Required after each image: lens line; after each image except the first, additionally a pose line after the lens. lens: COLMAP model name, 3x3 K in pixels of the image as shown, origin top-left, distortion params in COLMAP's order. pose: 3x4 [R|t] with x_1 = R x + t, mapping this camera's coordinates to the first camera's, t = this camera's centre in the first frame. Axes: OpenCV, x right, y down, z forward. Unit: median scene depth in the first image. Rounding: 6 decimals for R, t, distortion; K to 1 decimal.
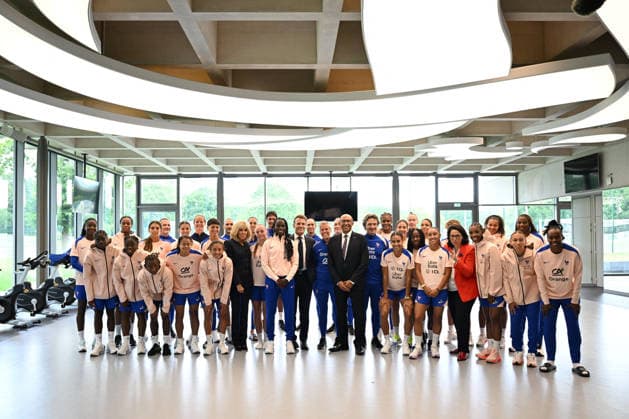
lens RADIAL K [[3631.3, 0, 314.5], [0, 3631.3, 209.5], [0, 0, 1]] dist [-0.354398, 8.083227]
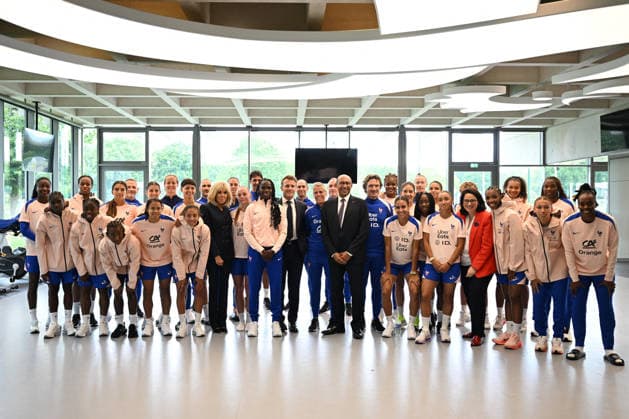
lens RADIAL K [[3631.3, 0, 314.5], [0, 3631.3, 209.5], [0, 0, 1]] dist [-0.354398, 8.083227]
pose [[0.999966, 0.007515, 0.003317, -0.000859], [-0.007551, 0.999909, 0.011174, -0.000089], [-0.003232, -0.011199, 0.999932, 0.143149]]
